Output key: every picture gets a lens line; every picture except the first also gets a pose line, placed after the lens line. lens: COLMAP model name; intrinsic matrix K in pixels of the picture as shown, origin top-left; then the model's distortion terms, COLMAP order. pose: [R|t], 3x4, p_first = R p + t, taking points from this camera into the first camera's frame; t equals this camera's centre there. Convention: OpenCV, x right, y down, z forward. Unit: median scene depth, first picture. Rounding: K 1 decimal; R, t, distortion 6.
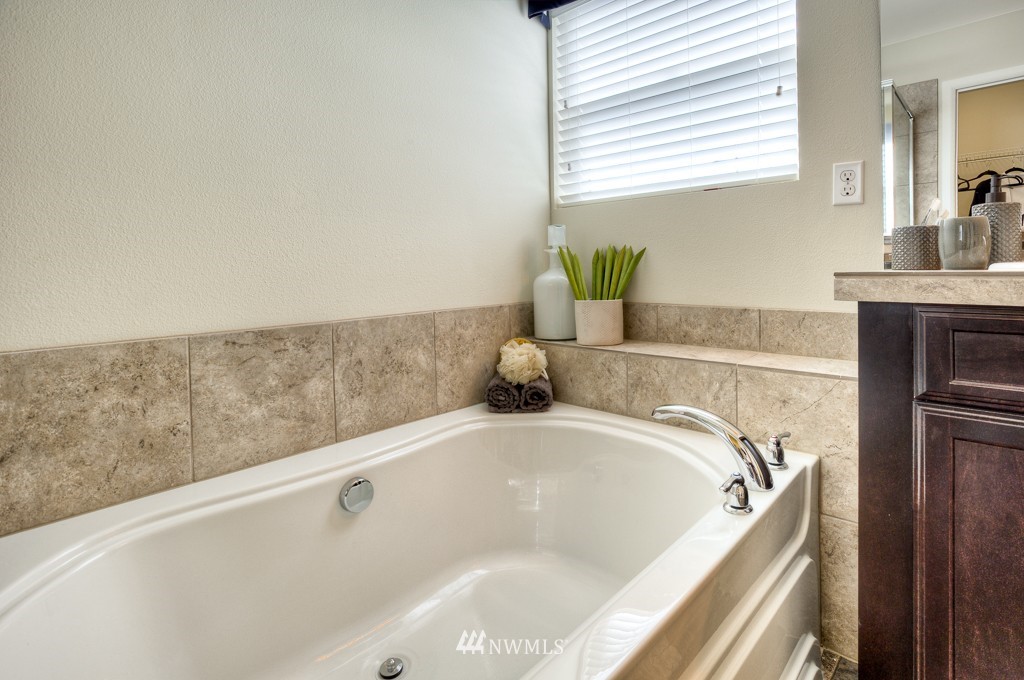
lens RADIAL K [[484.1, 0, 522.8], [0, 484.1, 283.6], [0, 0, 1]] dist [-0.035570, 0.011387]
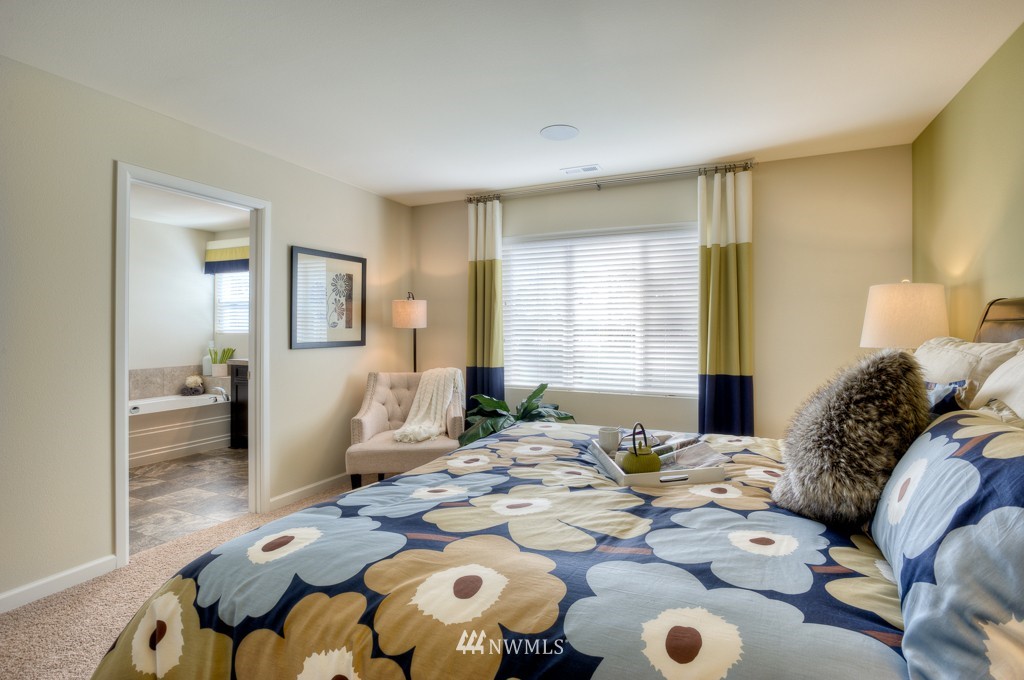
lens RADIAL K [[484.1, 0, 521.0], [0, 484.1, 335.9], [0, 0, 1]] dist [-0.035570, 0.011387]
pose [[0.955322, 0.010390, 0.295385, 1.234129], [-0.003075, 0.999677, -0.025218, -0.089154], [-0.295552, 0.023183, 0.955045, -2.985822]]
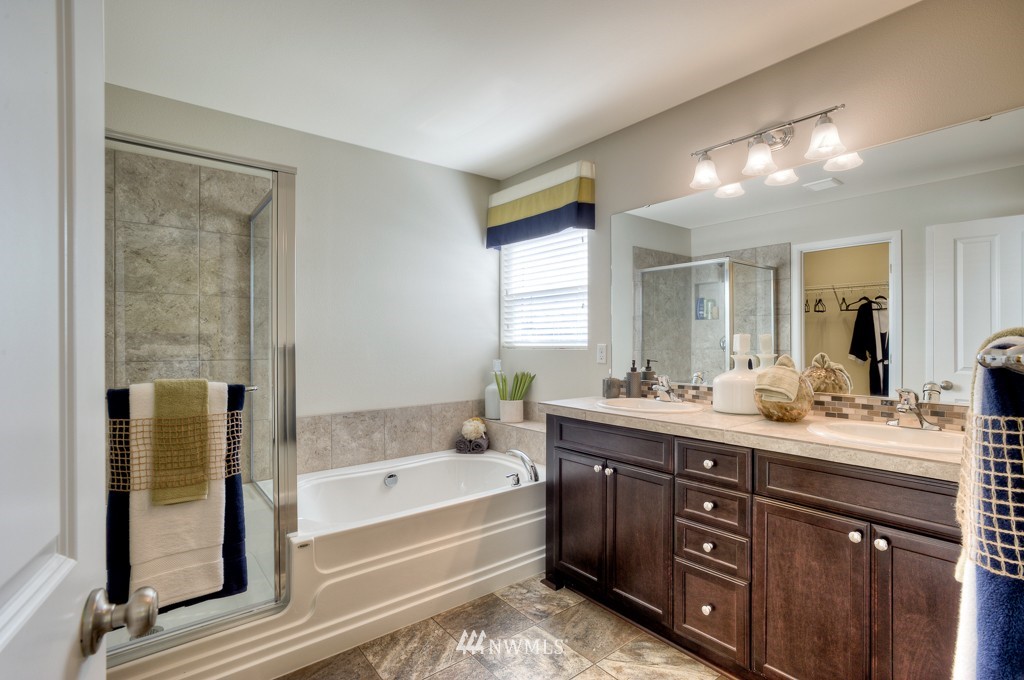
lens RADIAL K [[484.1, 0, 505.7], [0, 484.1, 335.0], [0, 0, 1]] dist [-0.035570, 0.011387]
pose [[0.981170, -0.002923, -0.193123, 0.533243], [-0.004474, 0.999273, -0.037855, -0.161664], [0.193094, 0.038007, 0.980444, -1.004706]]
